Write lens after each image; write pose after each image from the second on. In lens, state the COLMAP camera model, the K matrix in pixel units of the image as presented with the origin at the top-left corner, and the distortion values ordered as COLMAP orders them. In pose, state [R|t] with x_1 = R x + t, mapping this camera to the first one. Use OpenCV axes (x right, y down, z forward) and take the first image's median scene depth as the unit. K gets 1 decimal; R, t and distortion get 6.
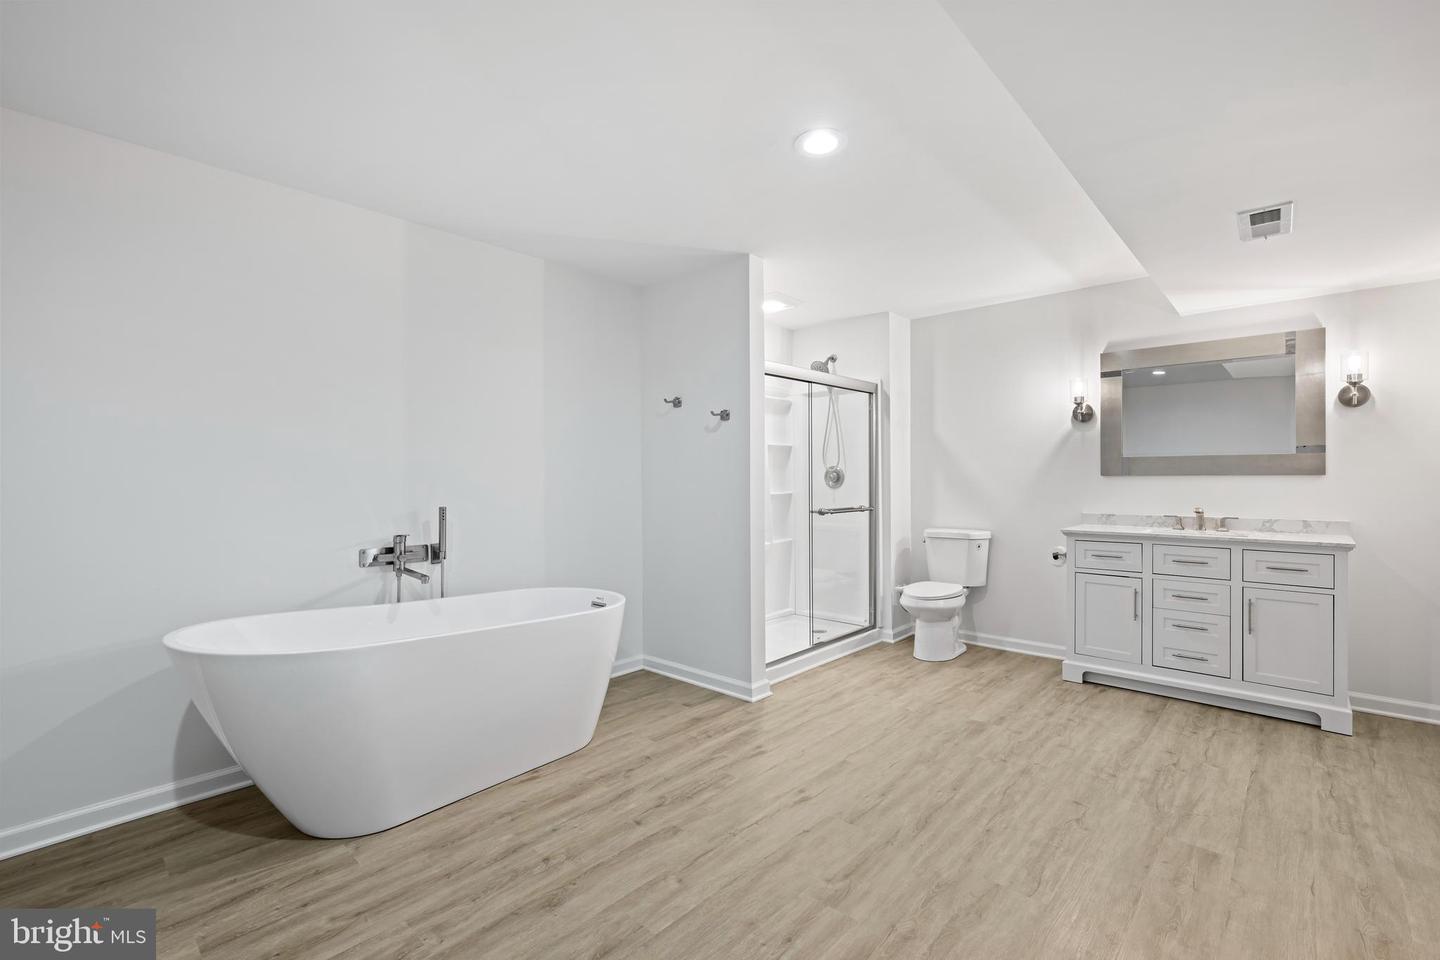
lens RADIAL K [[636.9, 0, 717.8], [0, 636.9, 484.1], [0, 0, 1]] dist [0.001599, 0.000186]
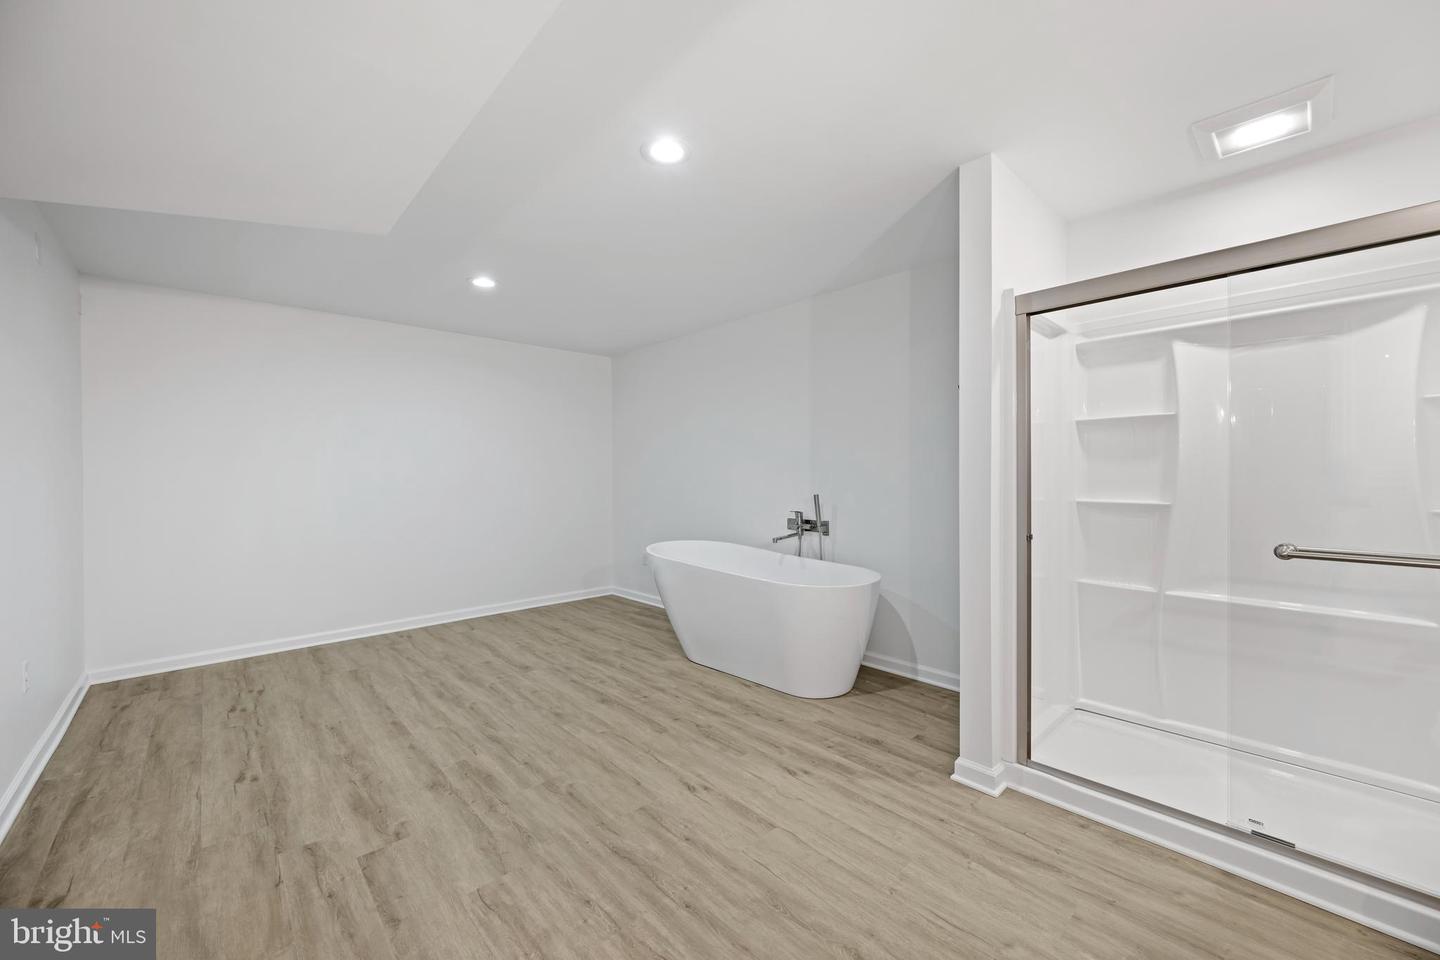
lens RADIAL K [[569.2, 0, 723.5], [0, 569.2, 477.8], [0, 0, 1]] dist [-0.003590, 0.000996]
pose [[-0.085895, 0.011846, -0.996234, 1.025863], [-0.005961, 0.999905, 0.012404, -0.018283], [0.996286, 0.007004, -0.085816, 1.111270]]
